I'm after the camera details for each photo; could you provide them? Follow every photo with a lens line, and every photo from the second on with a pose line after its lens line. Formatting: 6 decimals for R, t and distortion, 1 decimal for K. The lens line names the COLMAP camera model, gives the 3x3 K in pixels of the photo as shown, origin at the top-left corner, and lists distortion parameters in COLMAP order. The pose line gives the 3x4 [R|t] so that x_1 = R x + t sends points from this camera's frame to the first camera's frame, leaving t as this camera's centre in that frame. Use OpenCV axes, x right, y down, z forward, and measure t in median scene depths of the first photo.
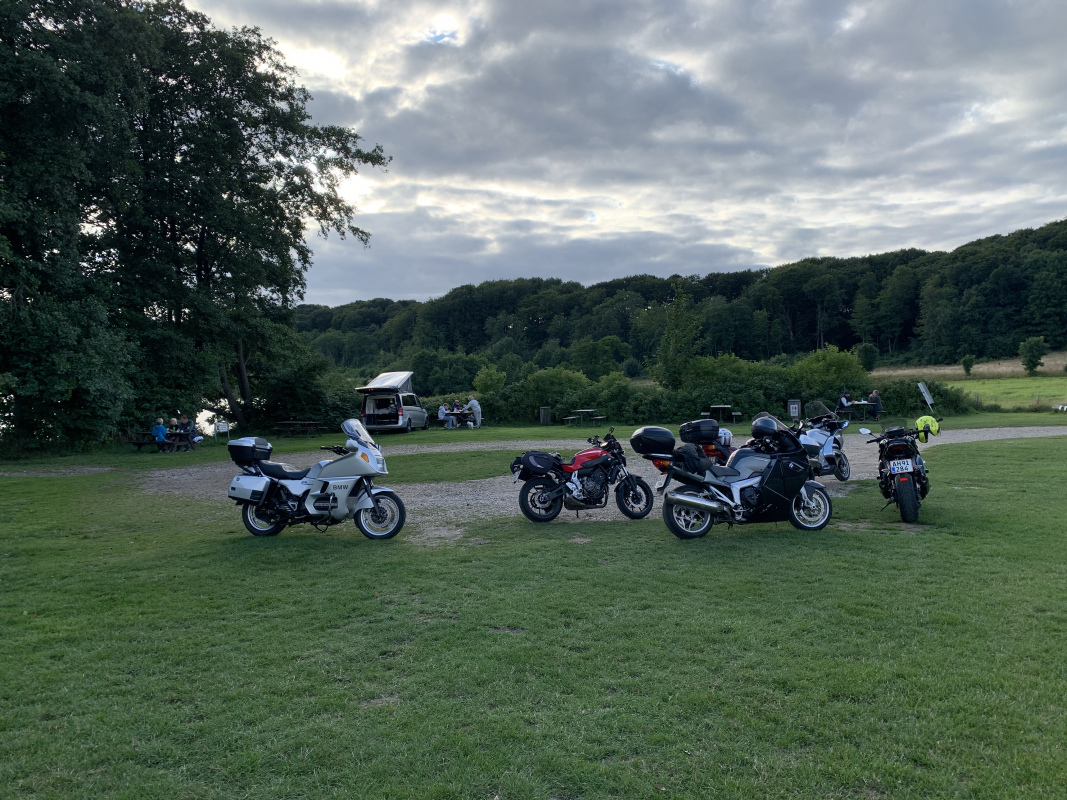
lens RADIAL K [[822.3, 0, 530.2], [0, 822.3, 402.9], [0, 0, 1]] dist [0.049040, -0.085162]
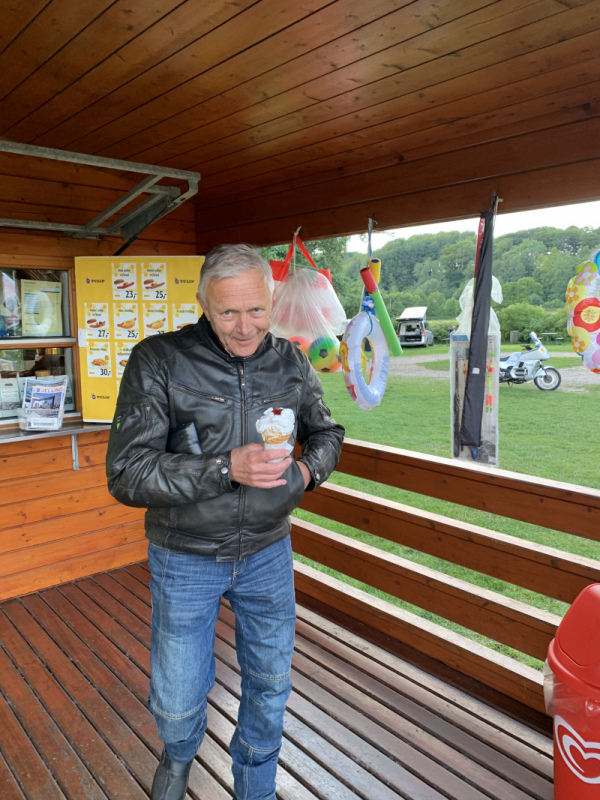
lens RADIAL K [[616.5, 0, 305.4], [0, 616.5, 403.4], [0, 0, 1]] dist [0.049040, -0.085162]
pose [[0.977744, 0.029482, -0.207718, -0.113613], [-0.004597, 0.992850, 0.119282, 0.003237], [0.209749, -0.115673, 0.970889, -0.165783]]
